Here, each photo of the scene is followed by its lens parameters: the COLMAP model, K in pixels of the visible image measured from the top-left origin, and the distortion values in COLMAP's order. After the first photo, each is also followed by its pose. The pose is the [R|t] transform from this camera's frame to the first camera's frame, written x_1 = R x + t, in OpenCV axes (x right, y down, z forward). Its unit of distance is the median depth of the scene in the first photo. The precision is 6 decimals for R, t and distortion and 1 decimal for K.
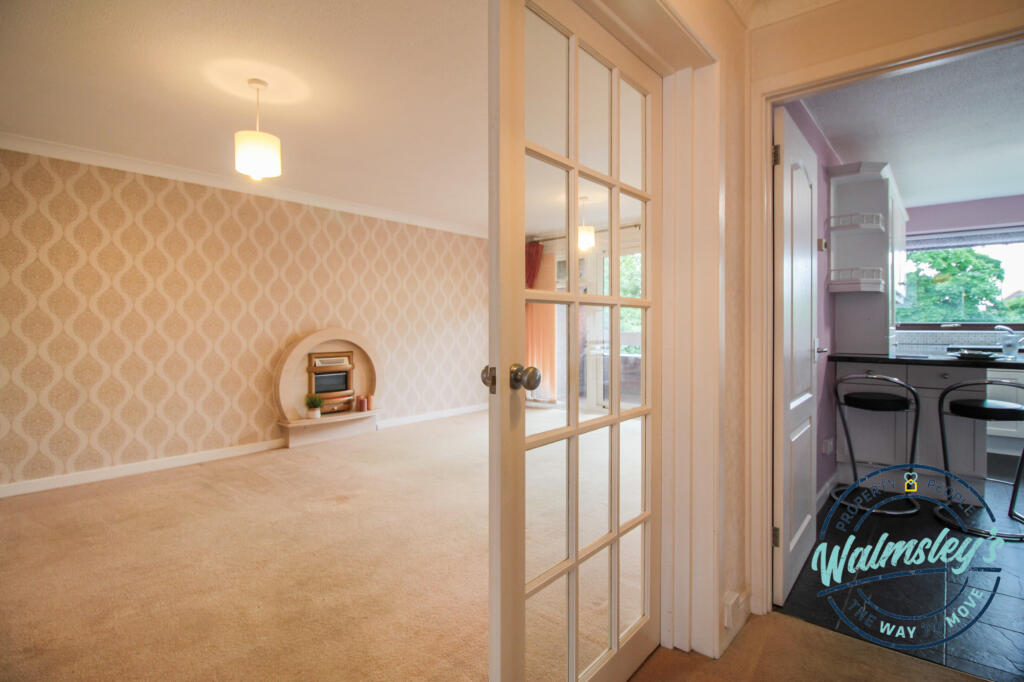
lens RADIAL K [[503.9, 0, 537.2], [0, 503.9, 330.9], [0, 0, 1]] dist [0.001097, -0.014431]
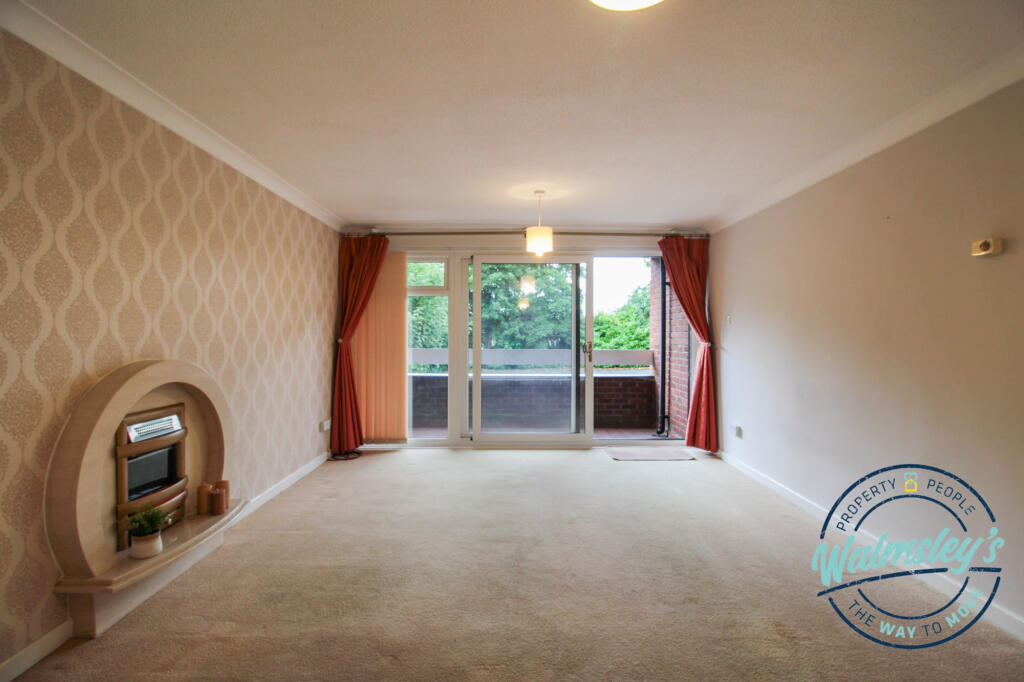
lens RADIAL K [[490.4, 0, 526.3], [0, 490.4, 349.9], [0, 0, 1]] dist [-0.018394, 0.000123]
pose [[0.758966, -0.017449, 0.650897, -0.476286], [0.003393, 0.999733, 0.022844, -0.026475], [-0.651122, -0.015129, 0.758823, 0.439299]]
